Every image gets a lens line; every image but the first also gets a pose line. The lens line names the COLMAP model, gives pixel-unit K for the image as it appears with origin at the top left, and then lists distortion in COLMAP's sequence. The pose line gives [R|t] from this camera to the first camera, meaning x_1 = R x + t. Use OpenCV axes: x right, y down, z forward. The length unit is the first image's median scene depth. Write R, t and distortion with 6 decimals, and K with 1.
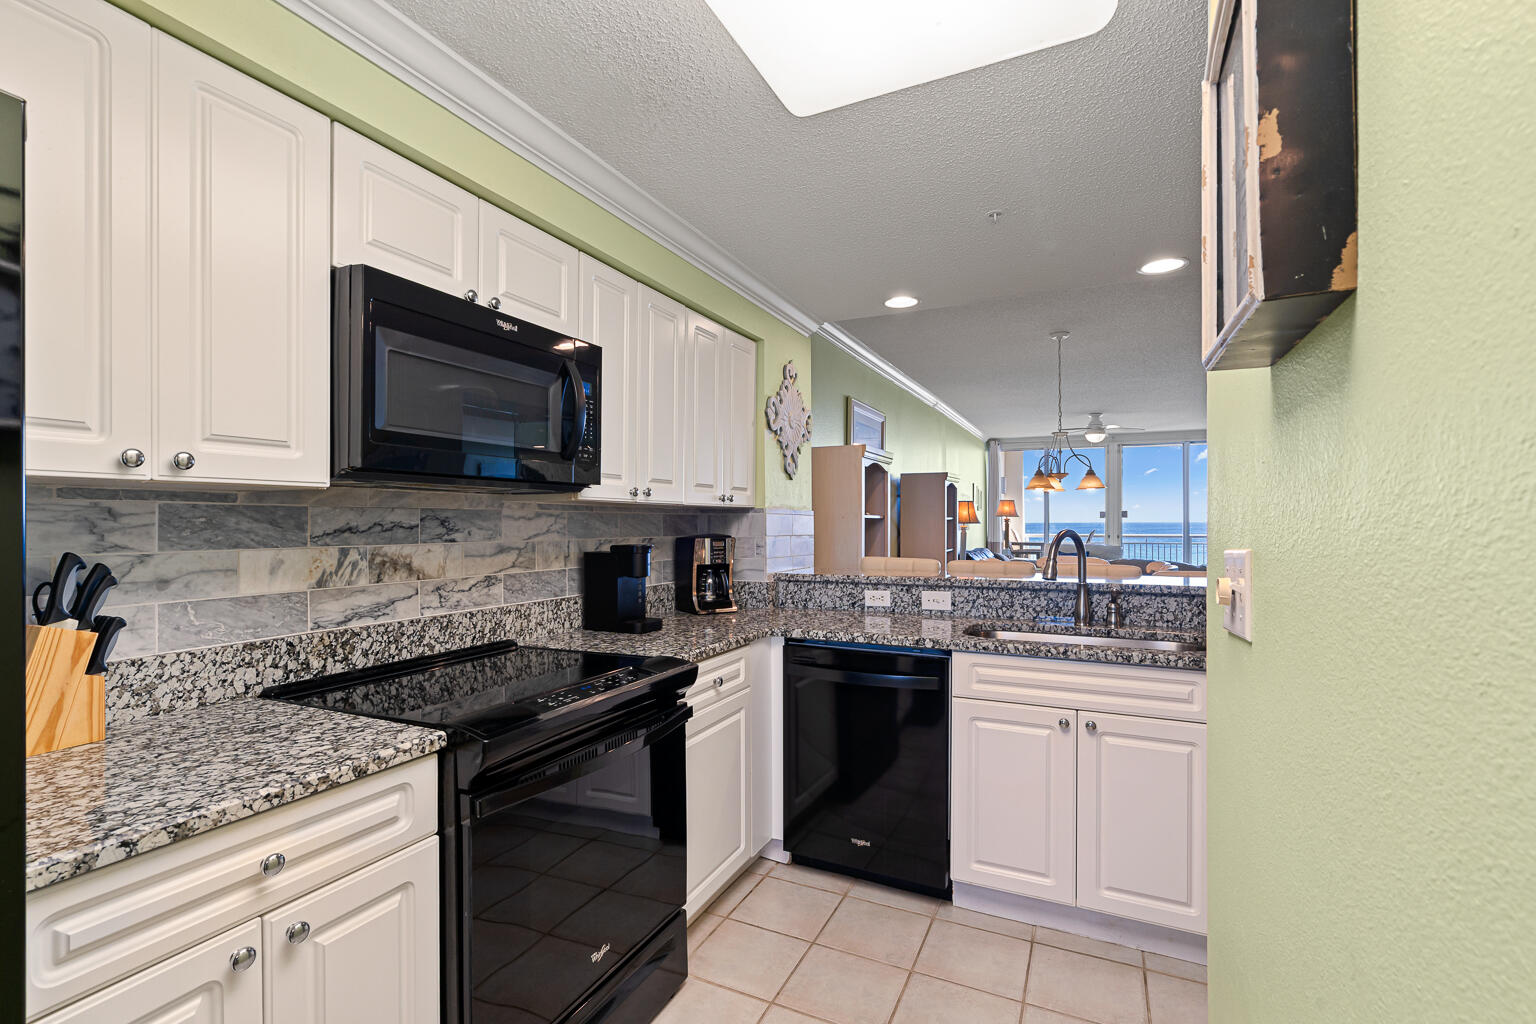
lens RADIAL K [[719.0, 0, 753.3], [0, 719.0, 522.0], [0, 0, 1]] dist [-0.003484, -0.000072]
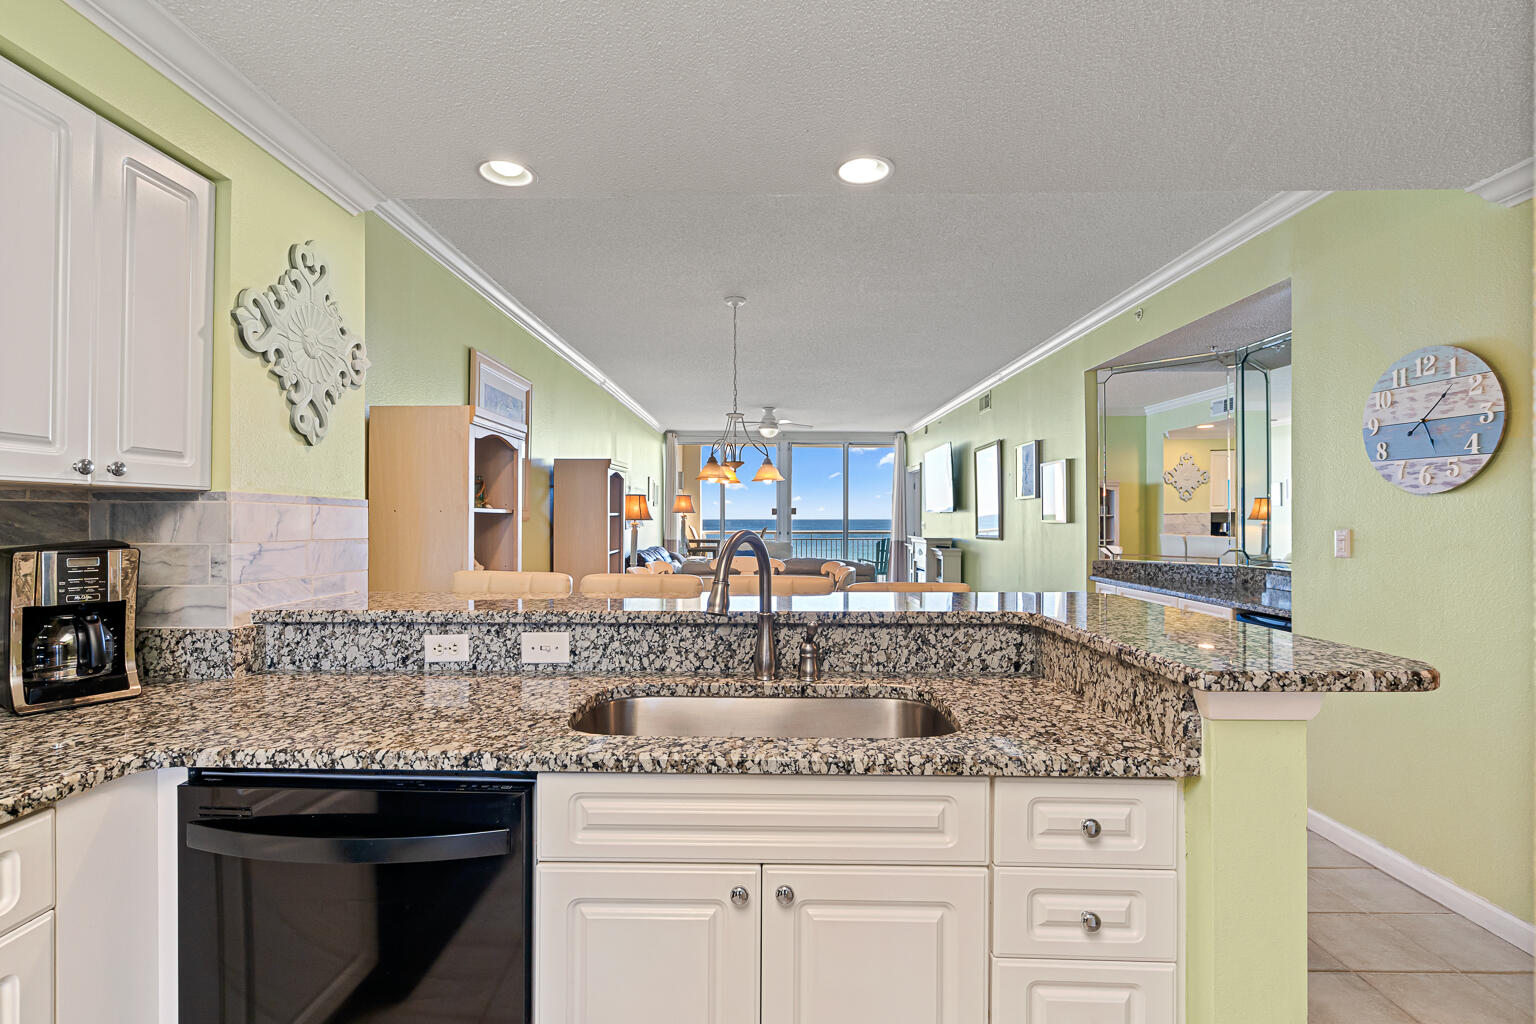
lens RADIAL K [[718.2, 0, 768.0], [0, 718.2, 512.0], [0, 0, 1]] dist [-0.003840, 0.000154]
pose [[0.901015, 0.006329, 0.433742, 0.156959], [-0.002374, 0.999951, -0.009658, 0.000282], [-0.433782, 0.007672, 0.900985, 0.364638]]
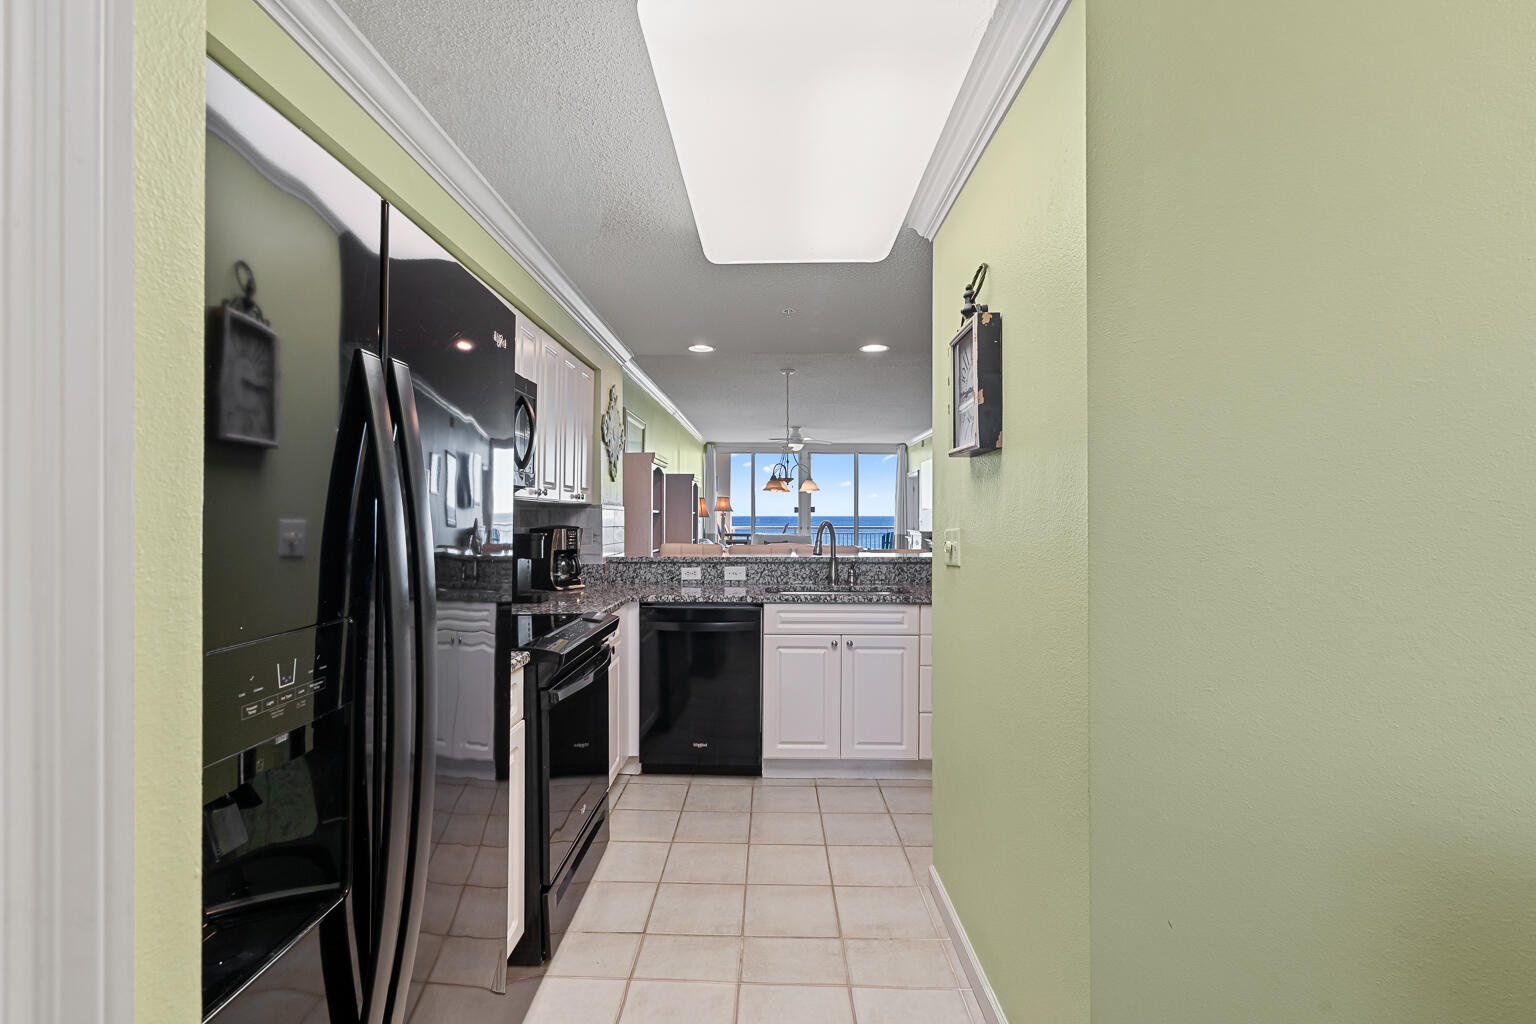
lens RADIAL K [[718.2, 0, 768.0], [0, 718.2, 512.0], [0, 0, 1]] dist [-0.003840, 0.000154]
pose [[0.904387, 0.004805, 0.426686, -0.269732], [-0.002847, 0.999982, -0.005227, -0.000997], [-0.426704, 0.003513, 0.904385, -0.265172]]
